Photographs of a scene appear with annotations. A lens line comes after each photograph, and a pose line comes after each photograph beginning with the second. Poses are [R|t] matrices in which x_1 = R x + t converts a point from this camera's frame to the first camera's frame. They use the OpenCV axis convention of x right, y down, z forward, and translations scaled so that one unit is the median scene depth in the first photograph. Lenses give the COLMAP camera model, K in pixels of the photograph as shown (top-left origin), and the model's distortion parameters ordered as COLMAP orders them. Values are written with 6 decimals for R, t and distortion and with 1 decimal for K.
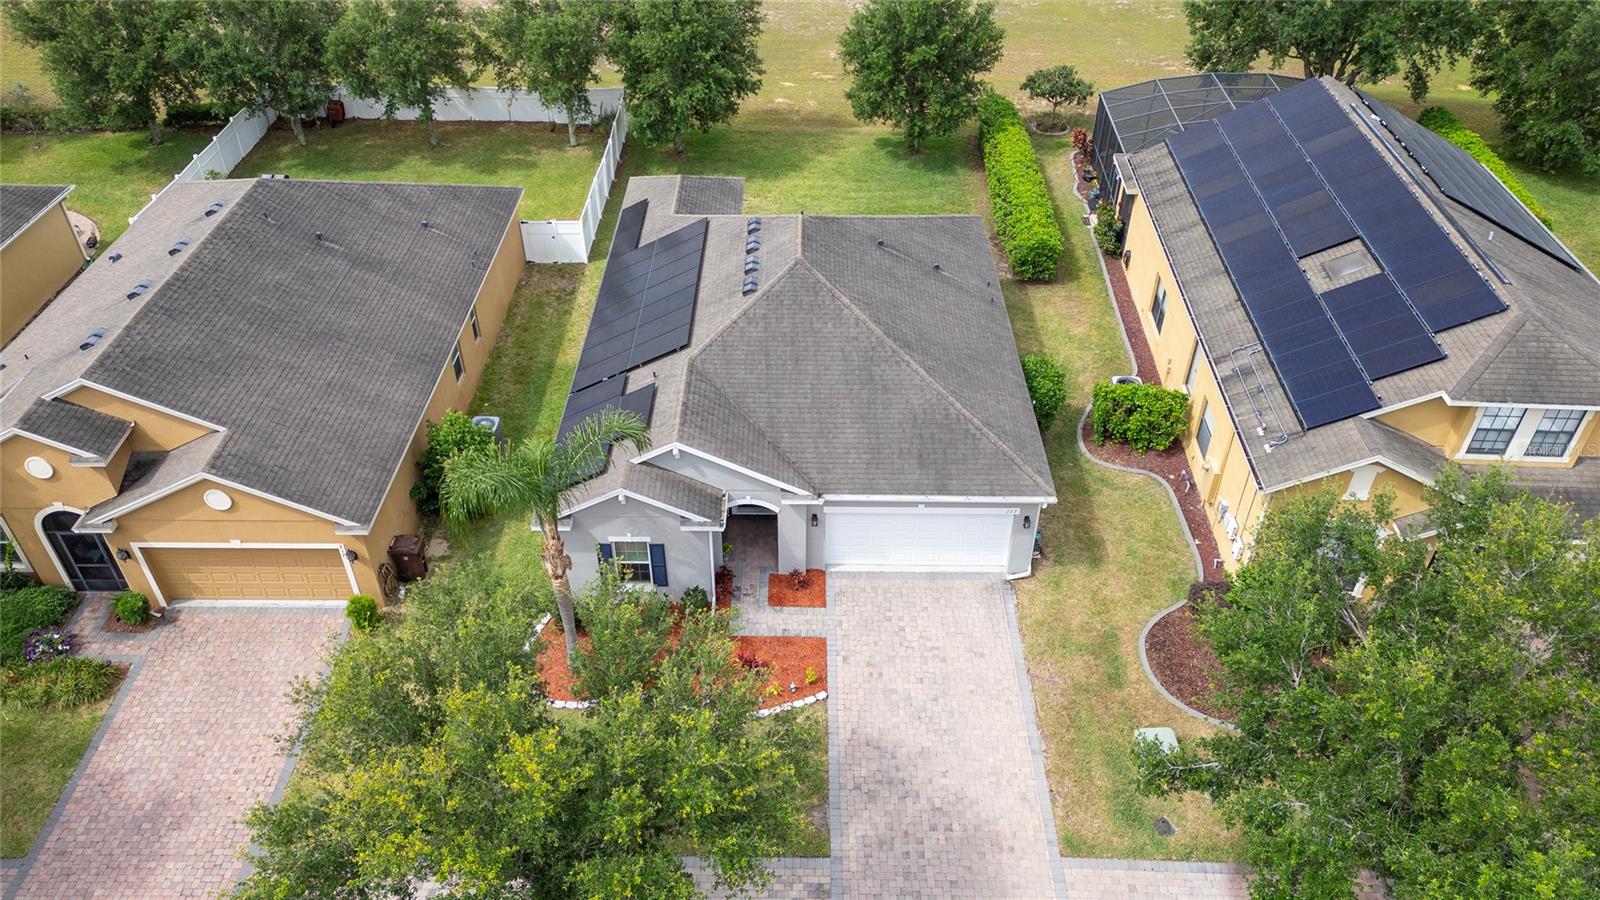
lens RADIAL K [[1107.7, 0, 800.0], [0, 1107.7, 450.0], [0, 0, 1]] dist [0.124381, -0.173046]
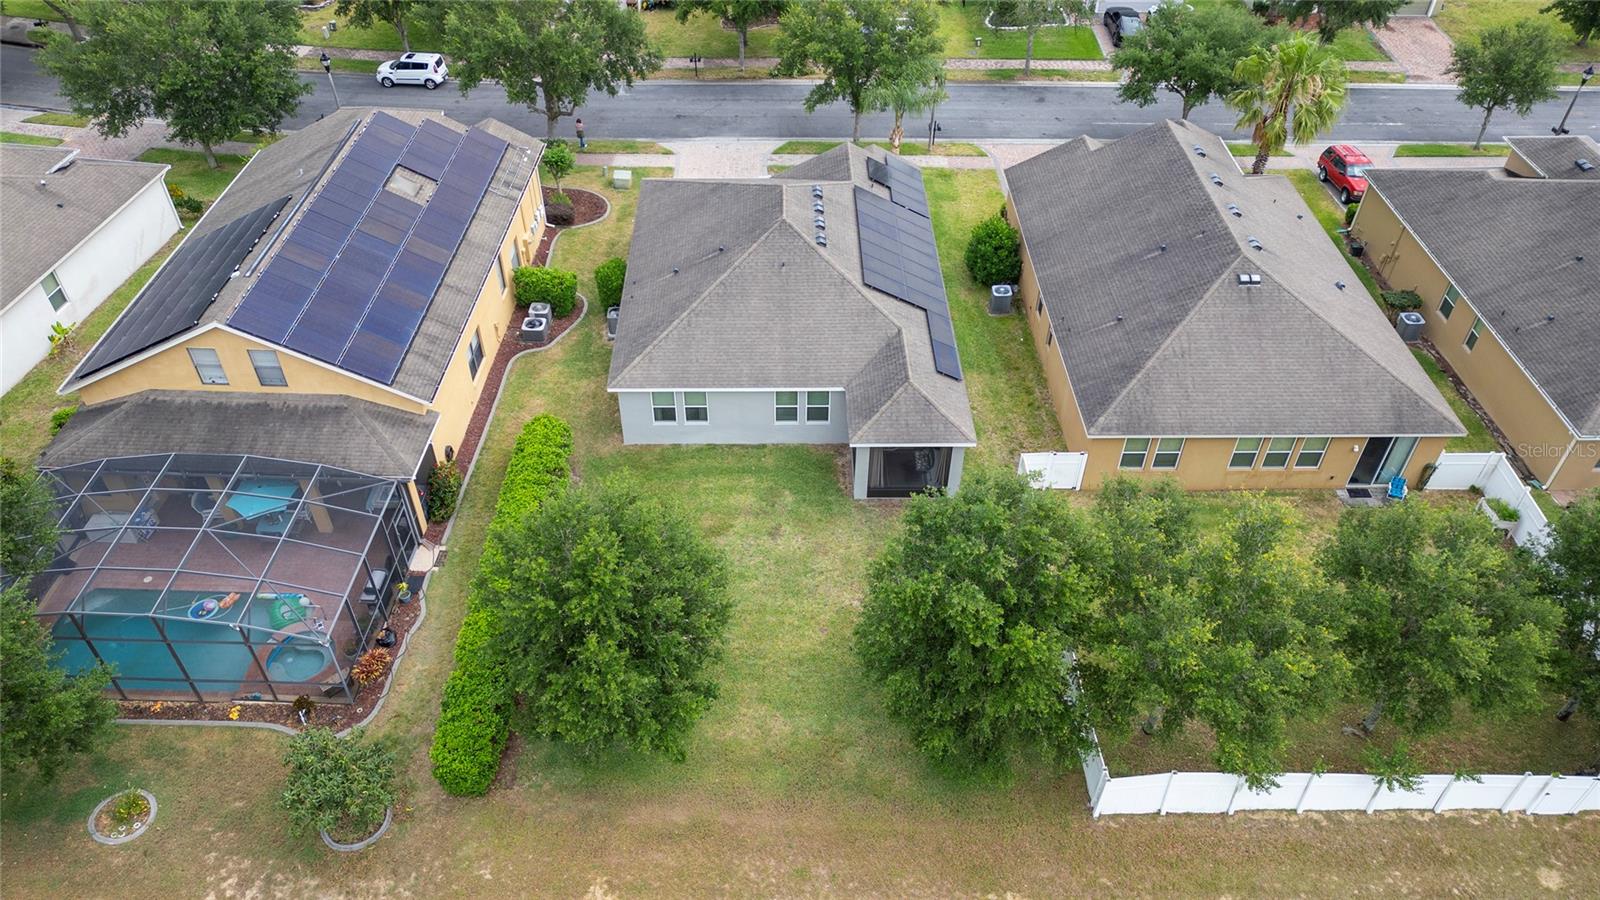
lens RADIAL K [[1107.7, 0, 800.0], [0, 1107.7, 450.0], [0, 0, 1]] dist [0.124381, -0.173046]
pose [[-0.999530, 0.006893, -0.029863, 0.026280], [-0.028261, 0.169753, 0.985081, -1.591600], [0.011860, 0.985463, -0.169479, 1.639969]]
